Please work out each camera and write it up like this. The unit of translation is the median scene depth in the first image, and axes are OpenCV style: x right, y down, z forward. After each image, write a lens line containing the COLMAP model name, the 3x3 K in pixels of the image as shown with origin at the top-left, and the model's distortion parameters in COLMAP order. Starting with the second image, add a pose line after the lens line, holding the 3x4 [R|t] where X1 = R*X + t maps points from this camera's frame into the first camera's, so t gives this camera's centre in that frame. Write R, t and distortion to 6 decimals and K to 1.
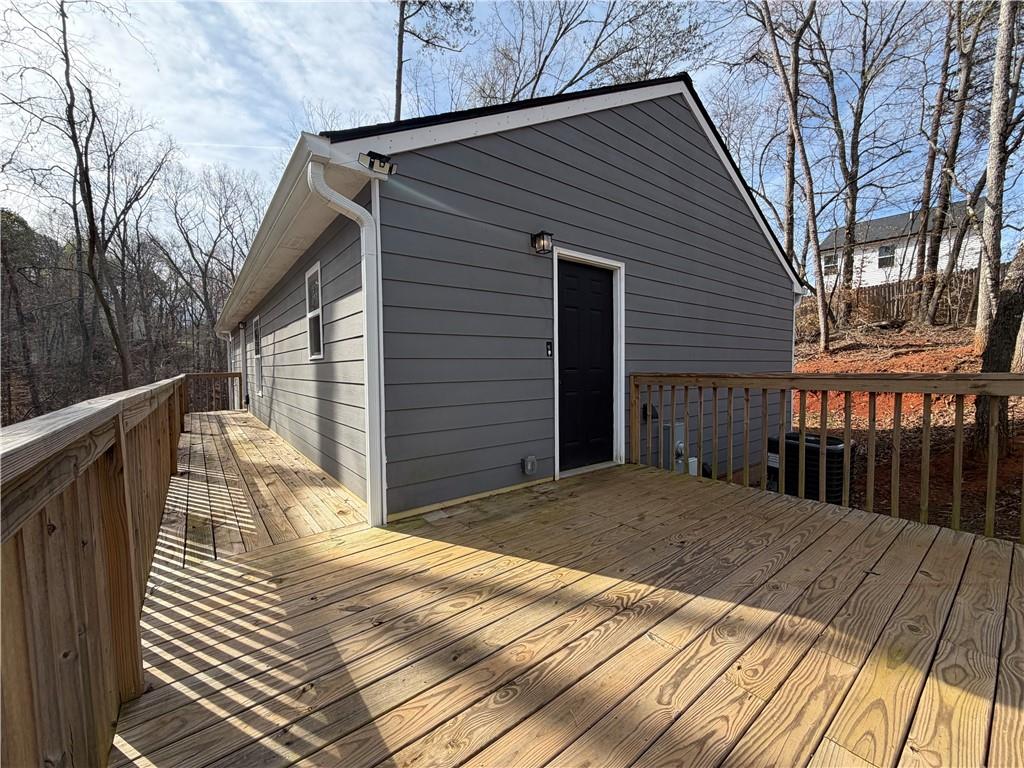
lens RADIAL K [[408.2, 0, 507.7], [0, 408.2, 383.1], [0, 0, 1]] dist [-0.000913, 0.000094]
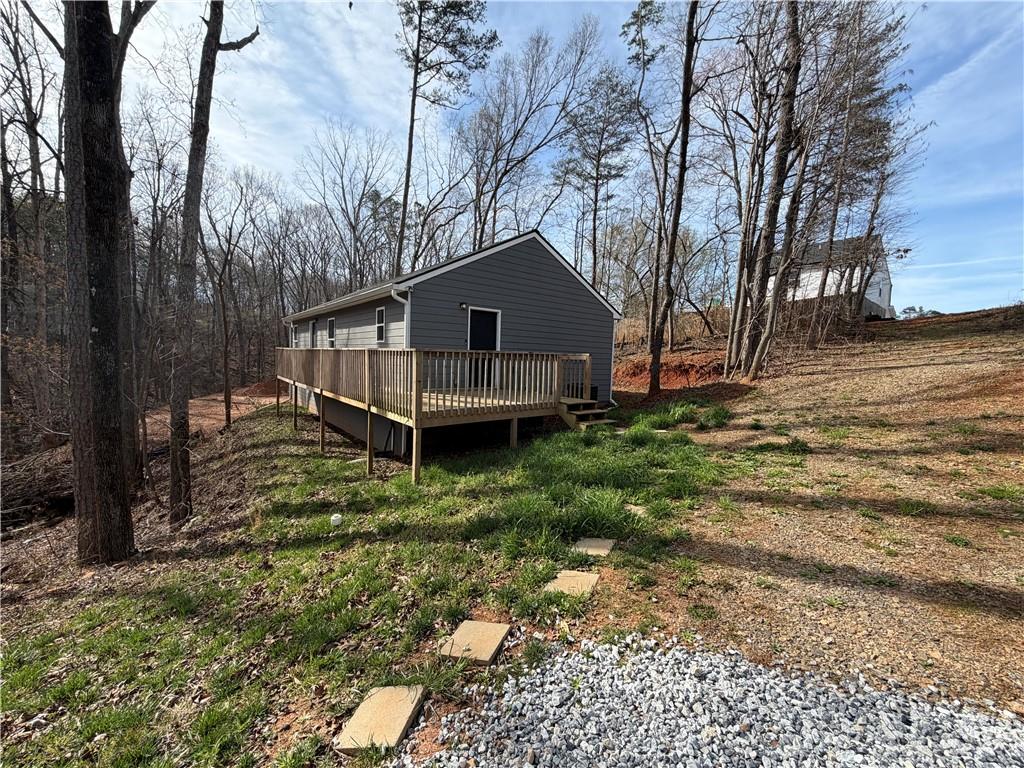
lens RADIAL K [[408.2, 0, 507.7], [0, 408.2, 383.1], [0, 0, 1]] dist [-0.000913, 0.000094]
pose [[0.998866, 0.046228, 0.011355, 0.078828], [-0.046469, 0.998679, 0.021930, 0.026082], [-0.010326, -0.022432, 0.999695, -0.390116]]
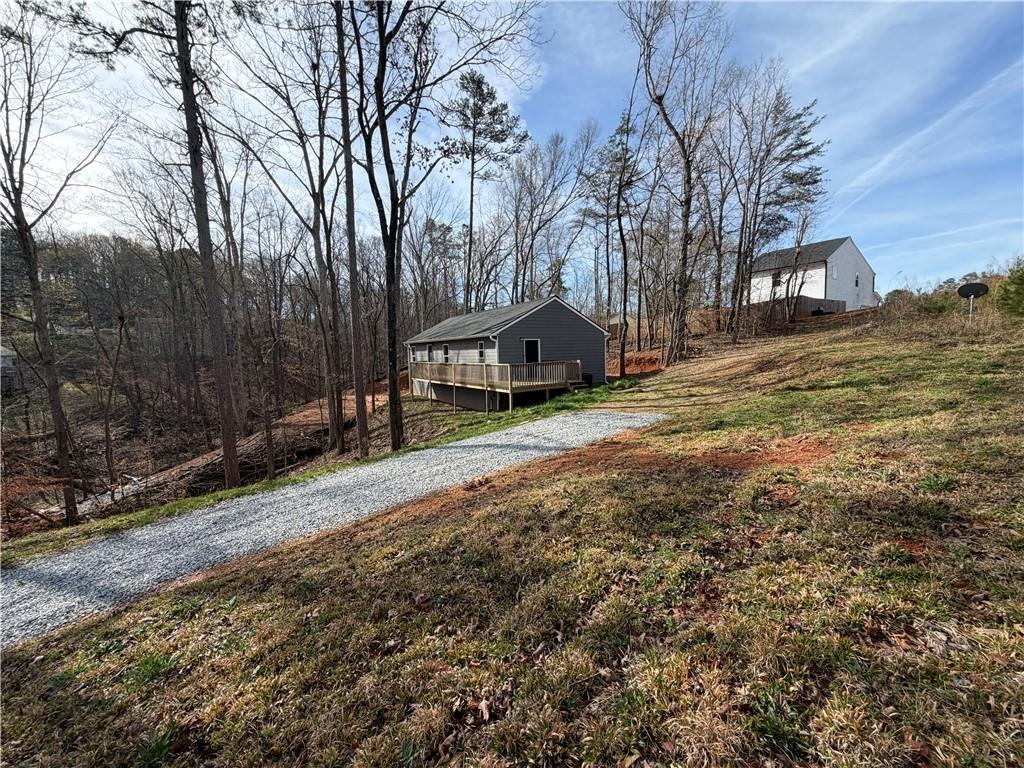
lens RADIAL K [[408.2, 0, 507.7], [0, 408.2, 383.1], [0, 0, 1]] dist [-0.000913, 0.000094]
pose [[0.995202, -0.004855, -0.097720, 0.094460], [0.008925, 0.999109, 0.041253, 0.011630], [0.097433, -0.041927, 0.994359, -1.029087]]
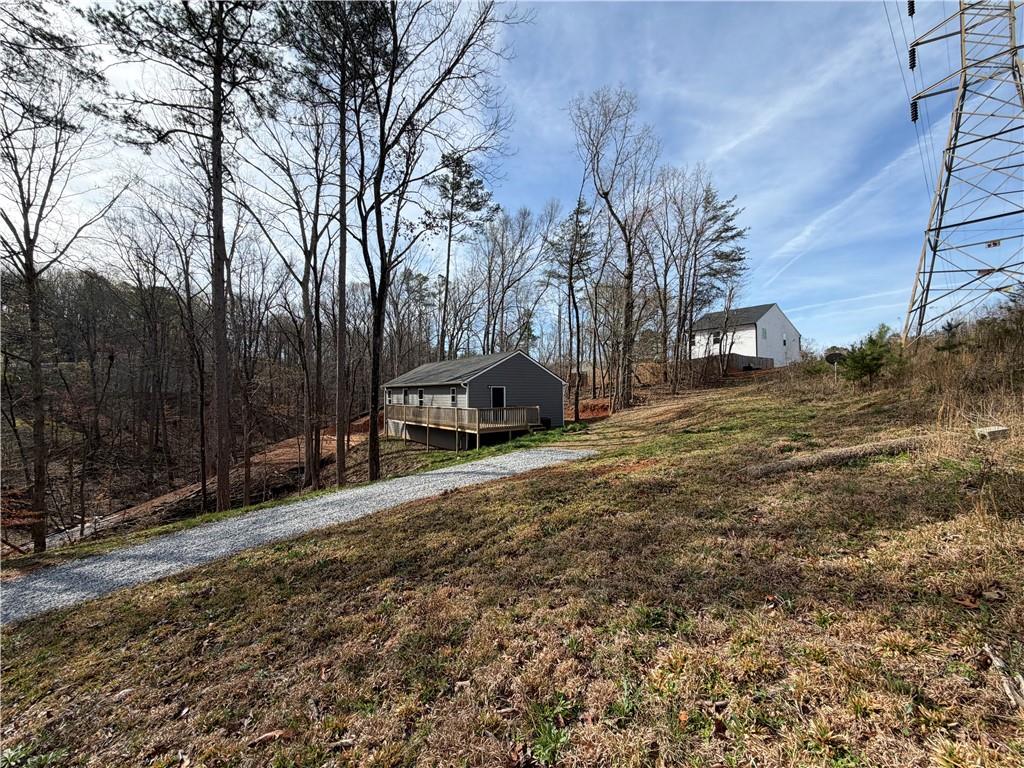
lens RADIAL K [[408.2, 0, 507.7], [0, 408.2, 383.1], [0, 0, 1]] dist [-0.000913, 0.000094]
pose [[0.999589, 0.007937, -0.027556, 0.118897], [-0.009698, 0.997879, -0.064371, 0.008066], [0.026987, 0.064612, 0.997545, -1.197701]]
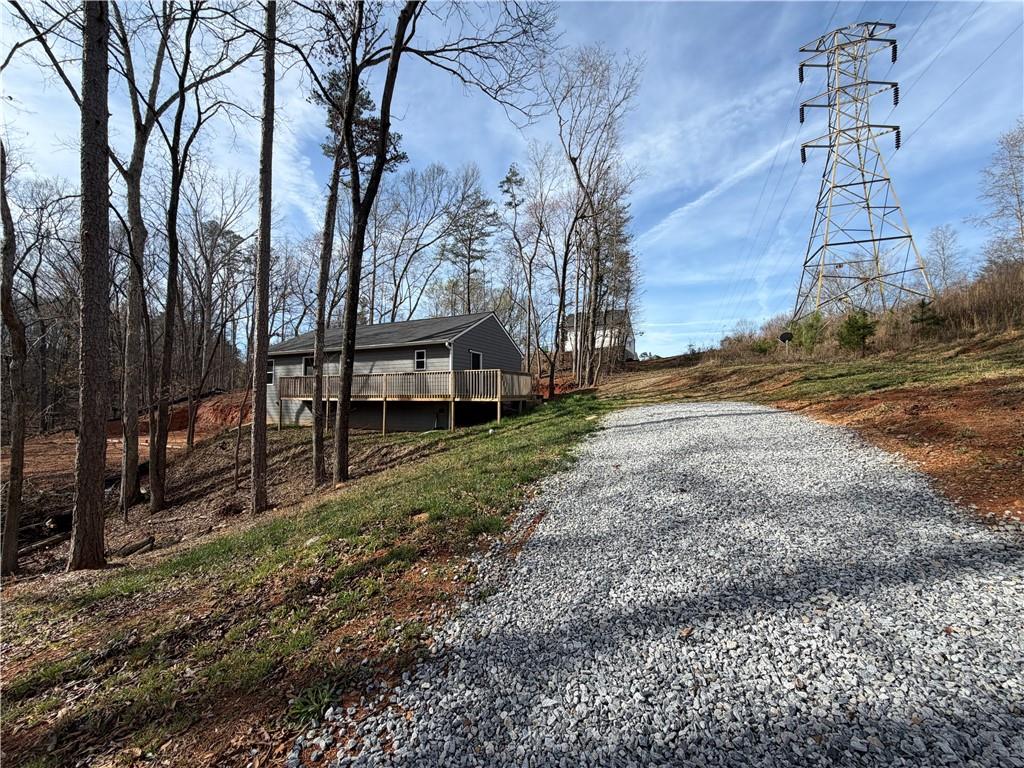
lens RADIAL K [[408.2, 0, 507.7], [0, 408.2, 383.1], [0, 0, 1]] dist [-0.000913, 0.000094]
pose [[0.897086, 0.035810, 0.440403, -0.386402], [-0.000319, 0.996763, -0.080400, 0.111579], [-0.441856, 0.071985, 0.894193, -0.850750]]
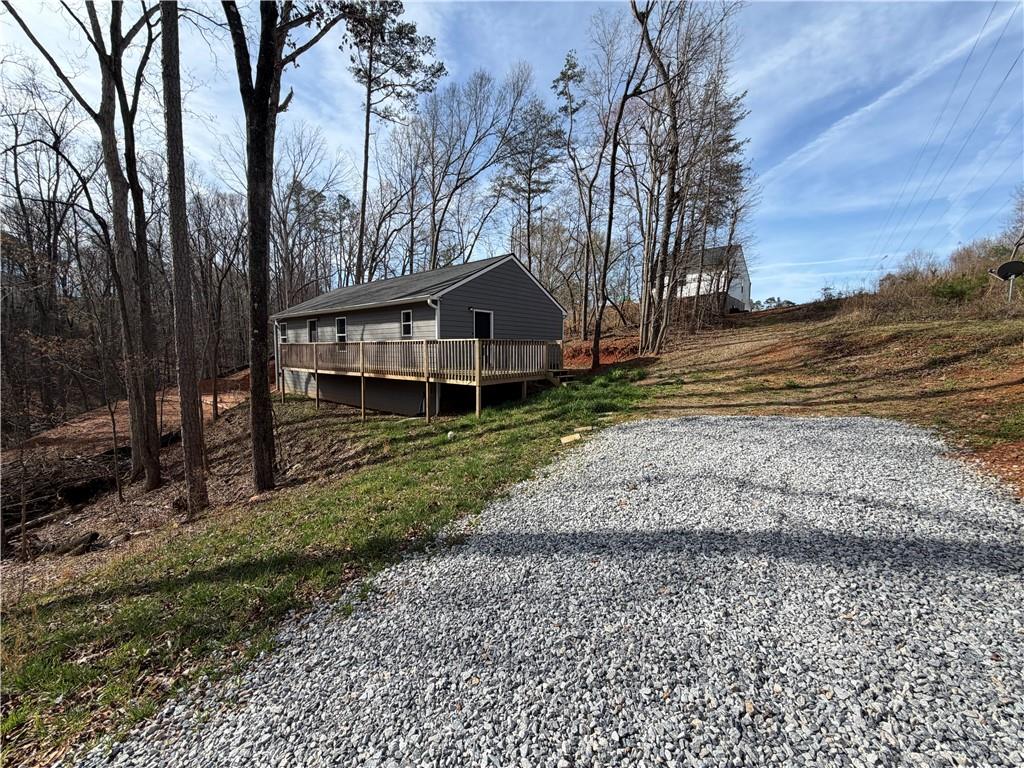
lens RADIAL K [[408.2, 0, 507.7], [0, 408.2, 383.1], [0, 0, 1]] dist [-0.000913, 0.000094]
pose [[0.978114, 0.001897, 0.208062, -0.084152], [-0.010119, 0.999209, 0.038462, 0.050037], [-0.207824, -0.039726, 0.977359, -0.640779]]
